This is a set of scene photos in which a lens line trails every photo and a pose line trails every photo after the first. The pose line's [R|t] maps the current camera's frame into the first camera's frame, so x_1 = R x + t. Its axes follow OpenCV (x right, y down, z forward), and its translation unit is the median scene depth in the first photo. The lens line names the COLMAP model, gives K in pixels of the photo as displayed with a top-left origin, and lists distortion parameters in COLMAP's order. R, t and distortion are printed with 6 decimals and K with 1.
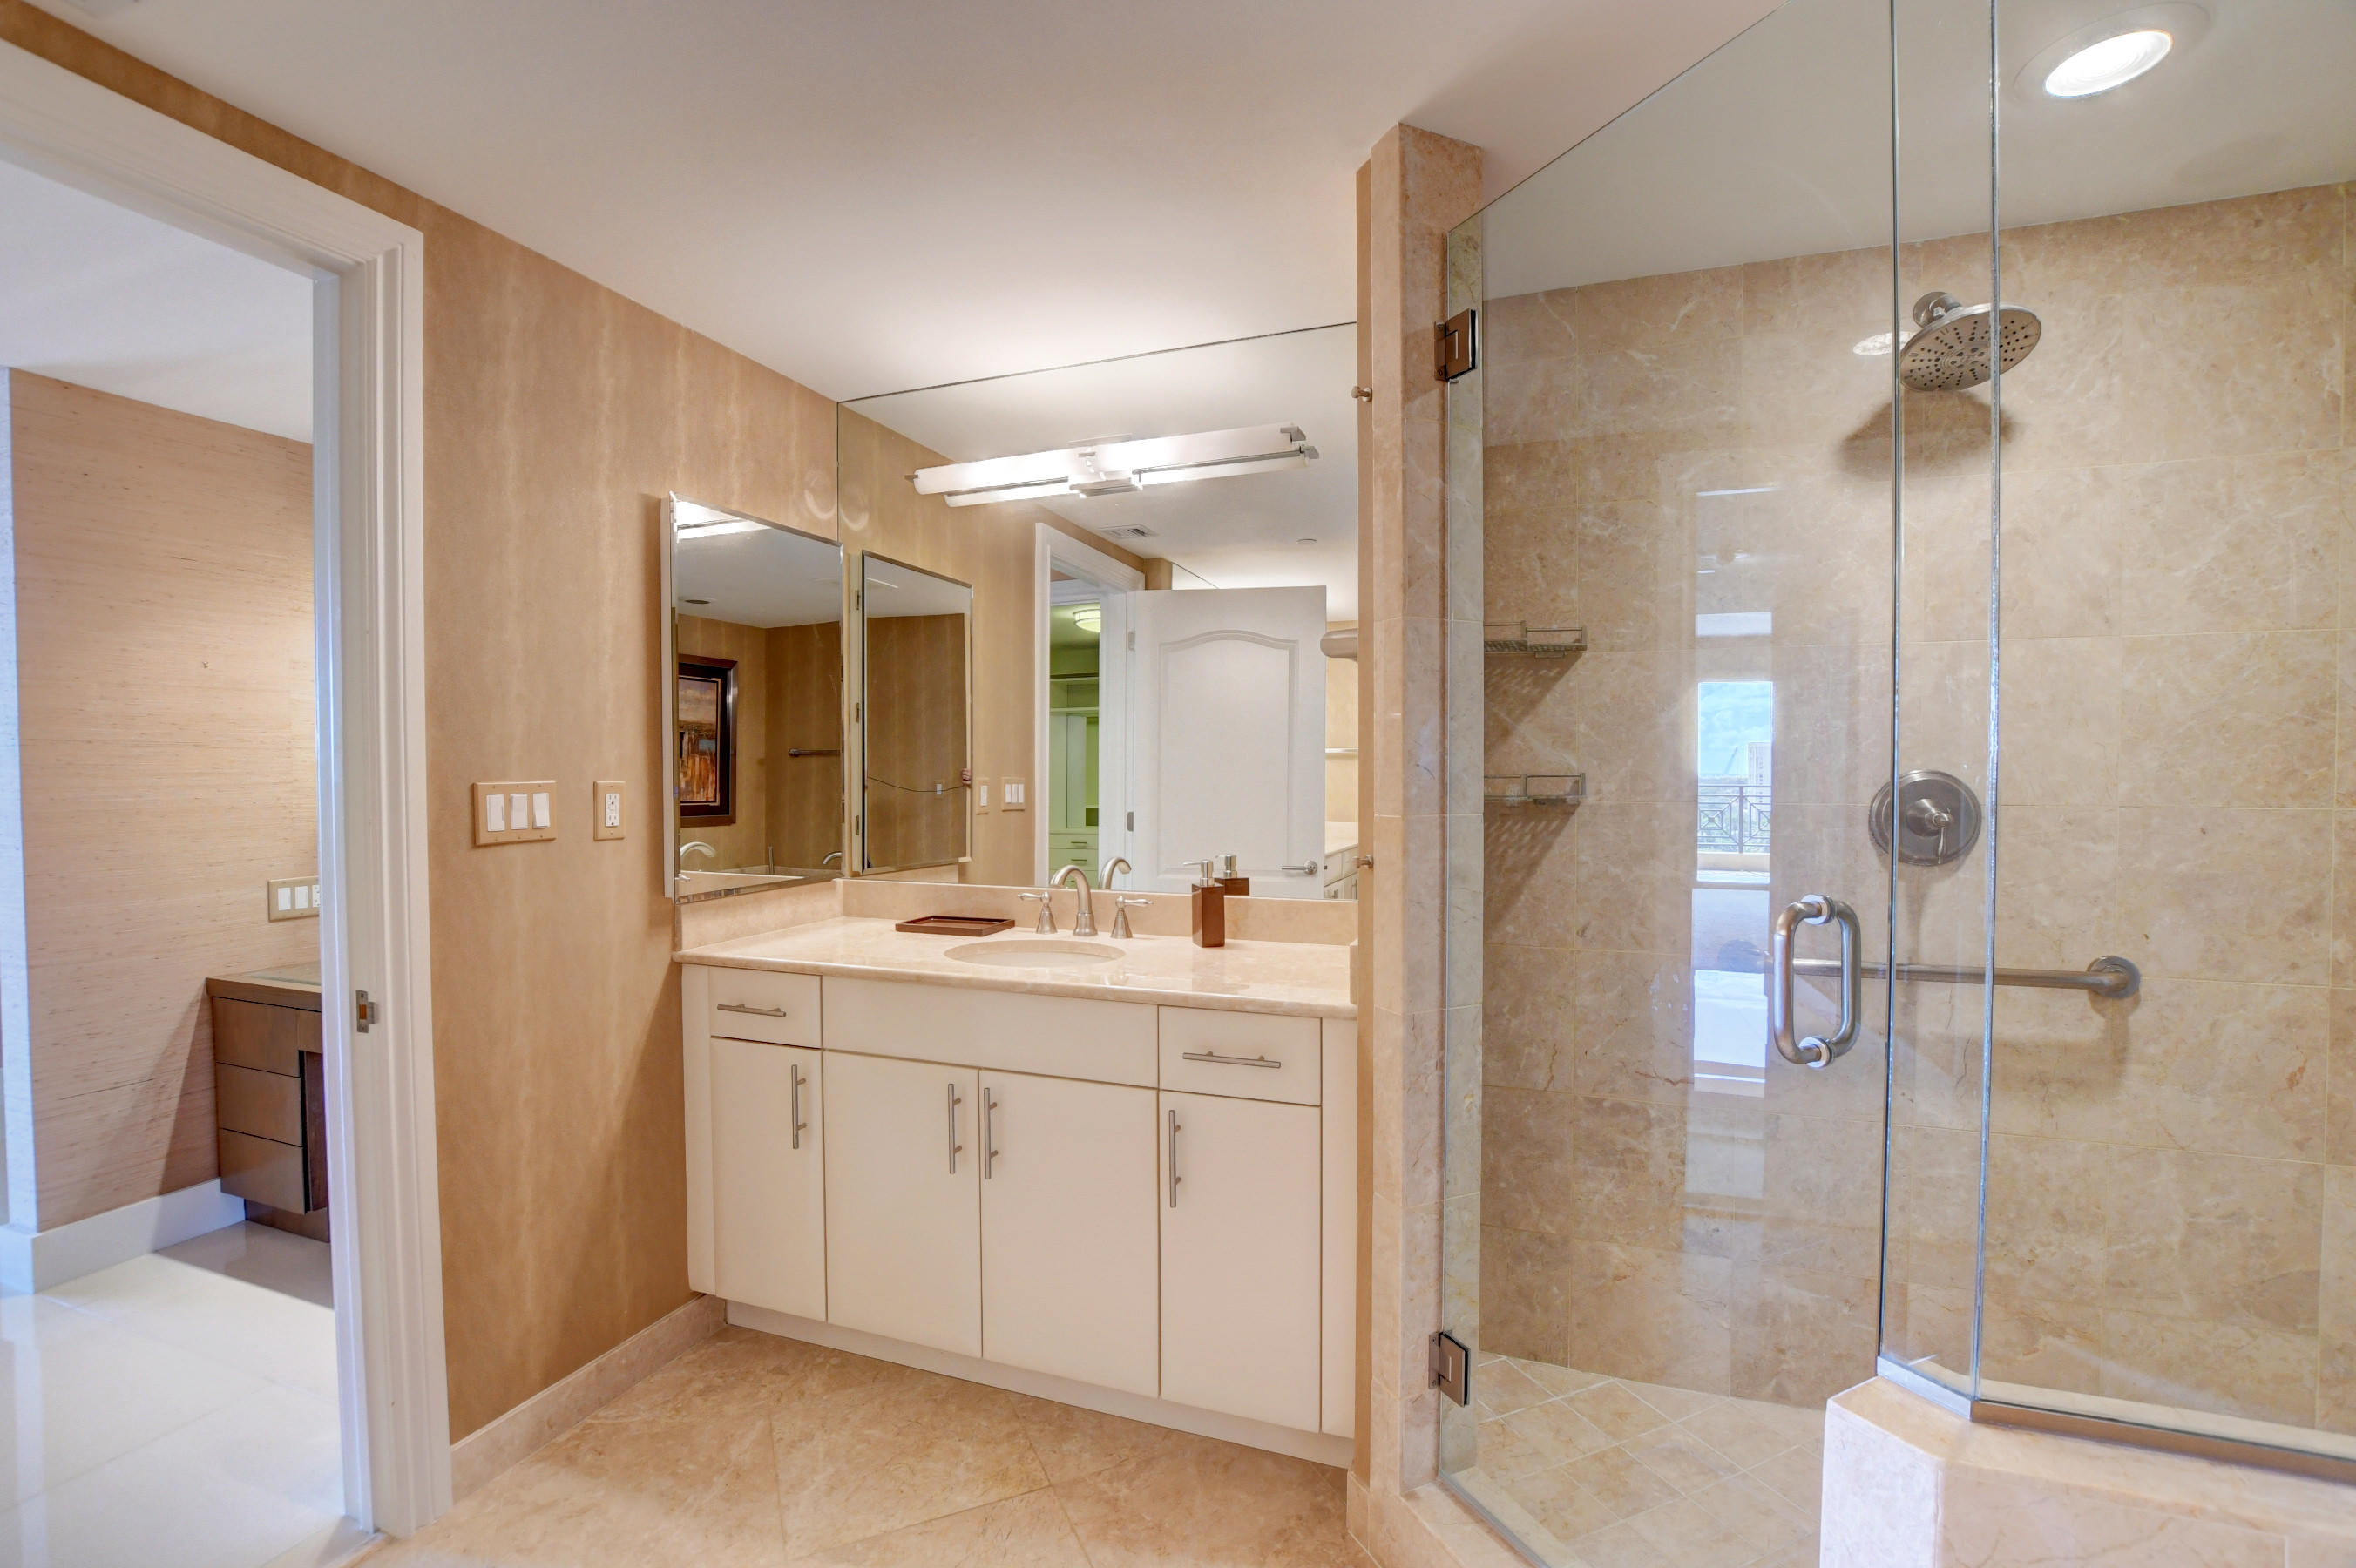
lens RADIAL K [[1037.7, 0, 1169.4], [0, 1037.7, 789.2], [0, 0, 1]] dist [-0.032263, 0.003859]
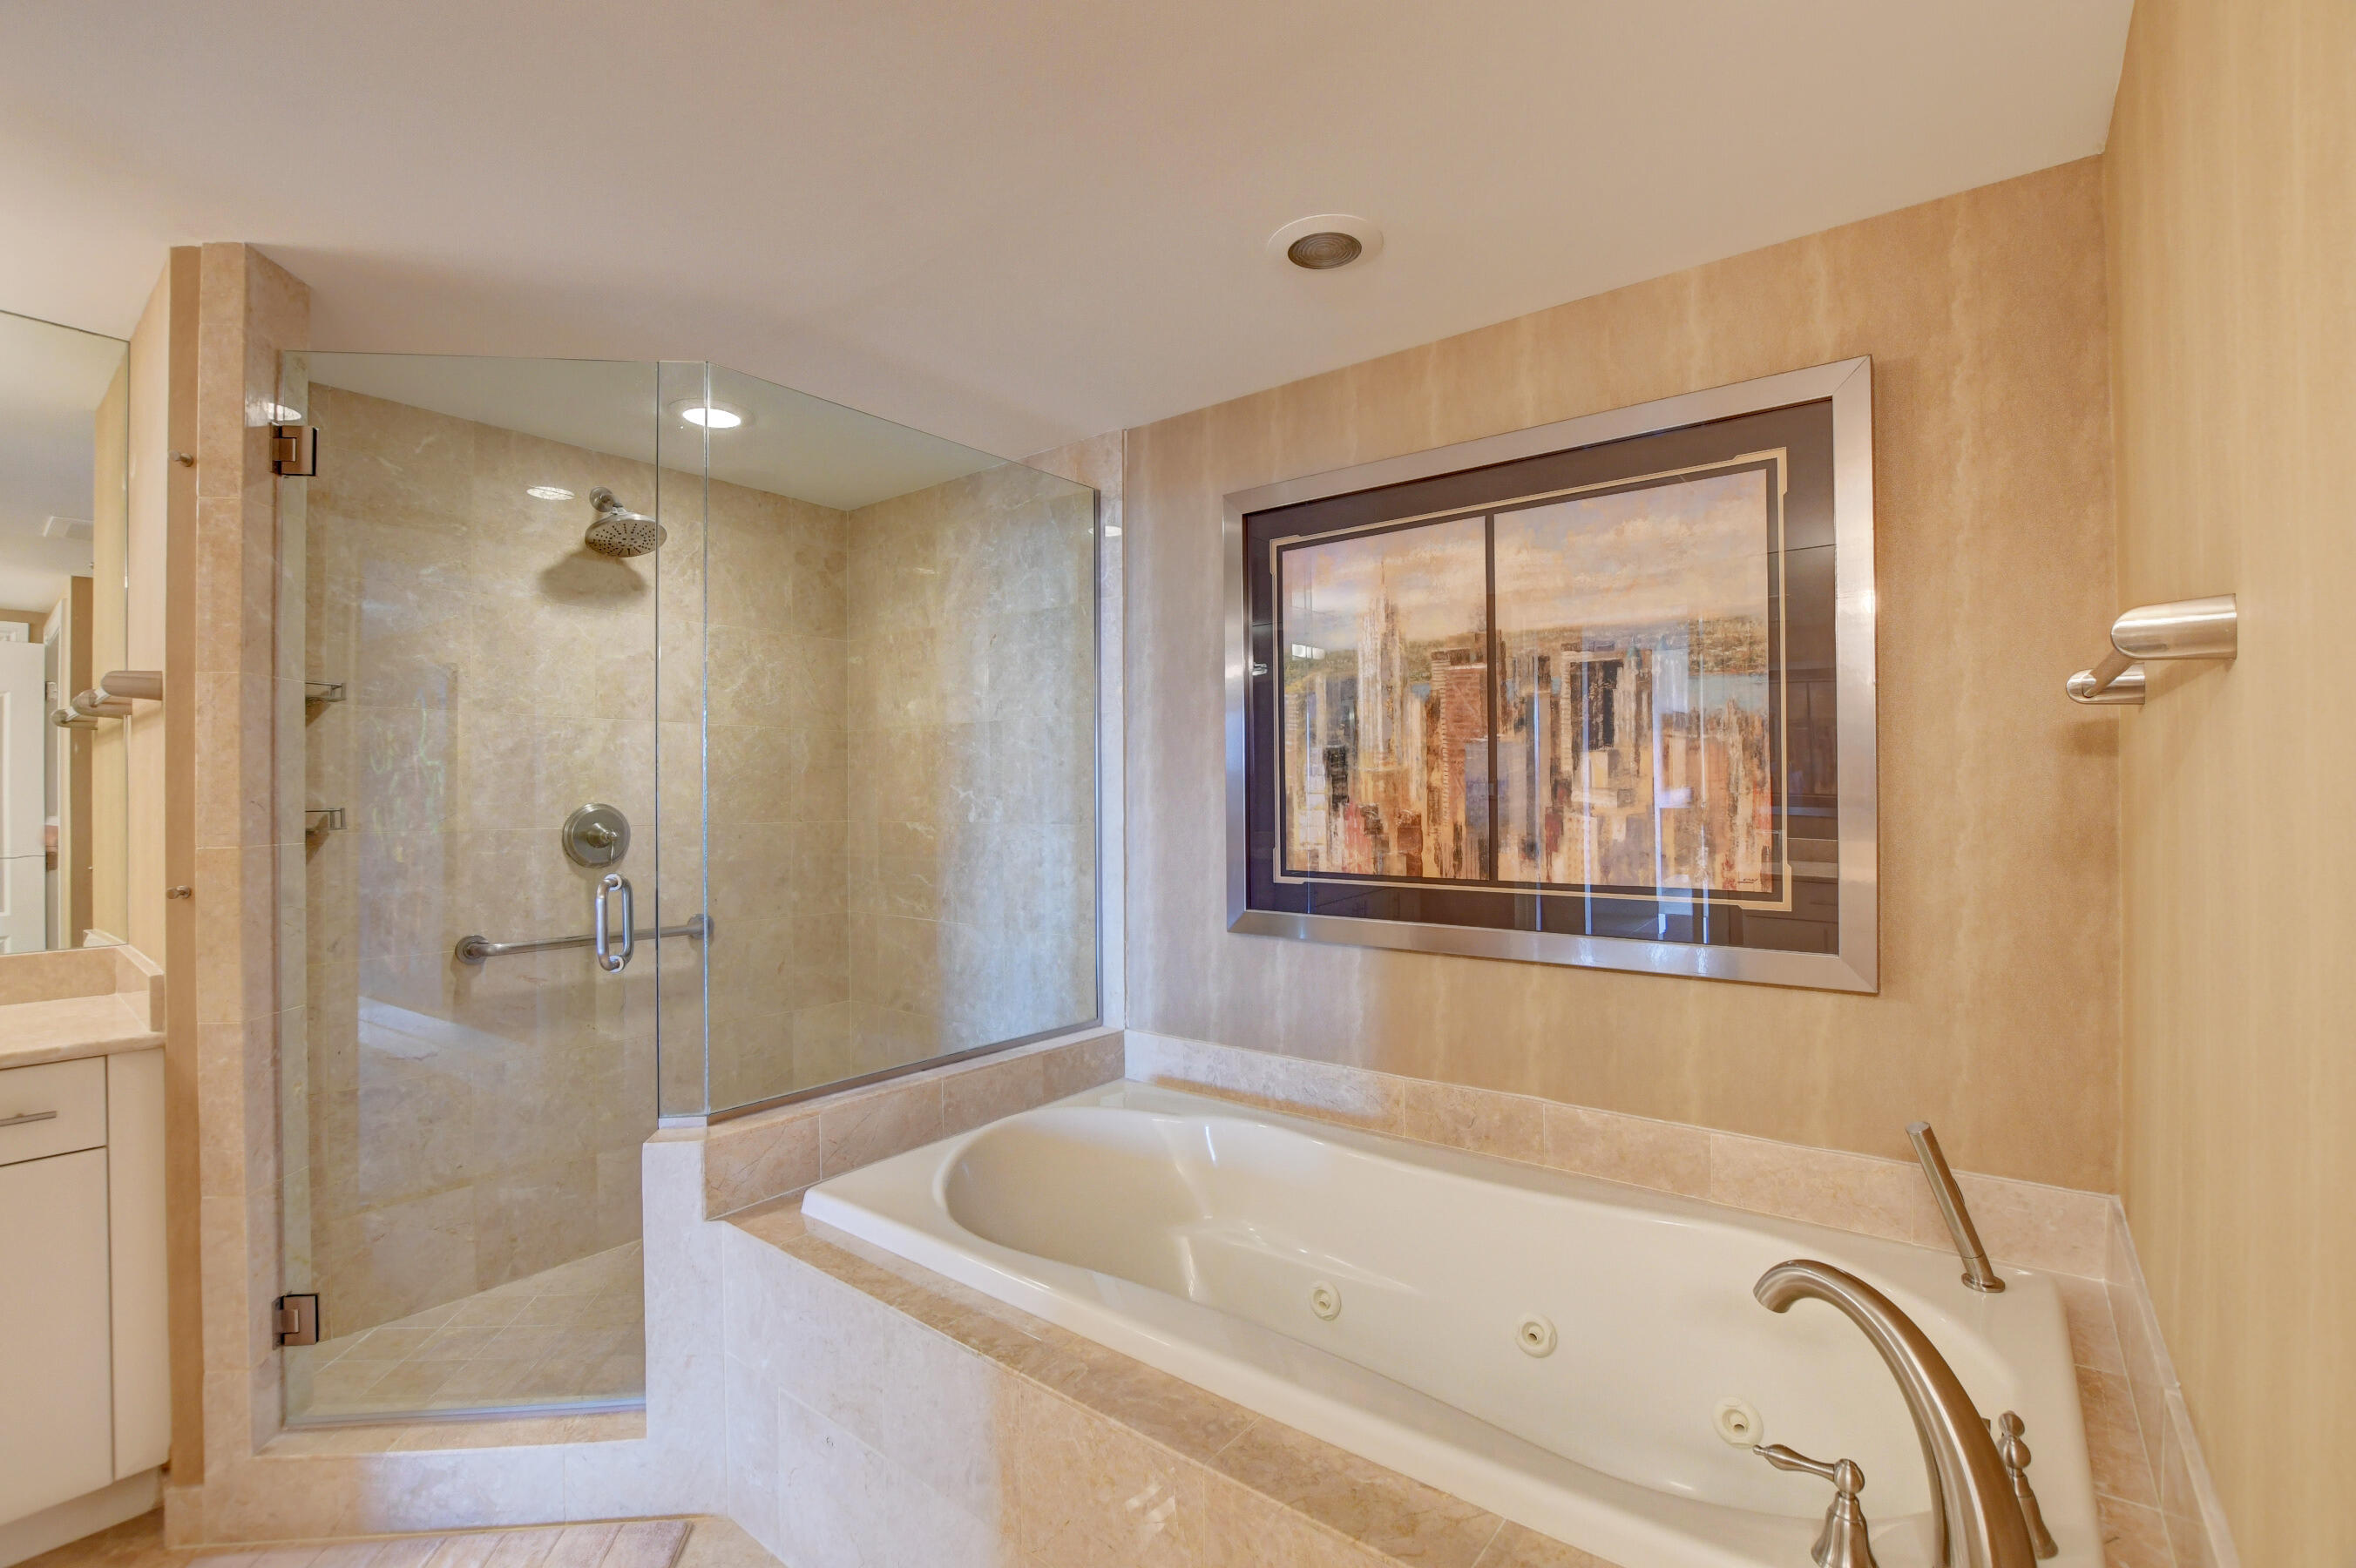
lens RADIAL K [[1037.7, 0, 1169.4], [0, 1037.7, 789.2], [0, 0, 1]] dist [-0.032263, 0.003859]
pose [[0.310721, 0.007233, 0.950474, -0.488806], [0.025942, 0.999534, -0.016087, 0.006823], [-0.950147, 0.029656, 0.310389, -0.299361]]
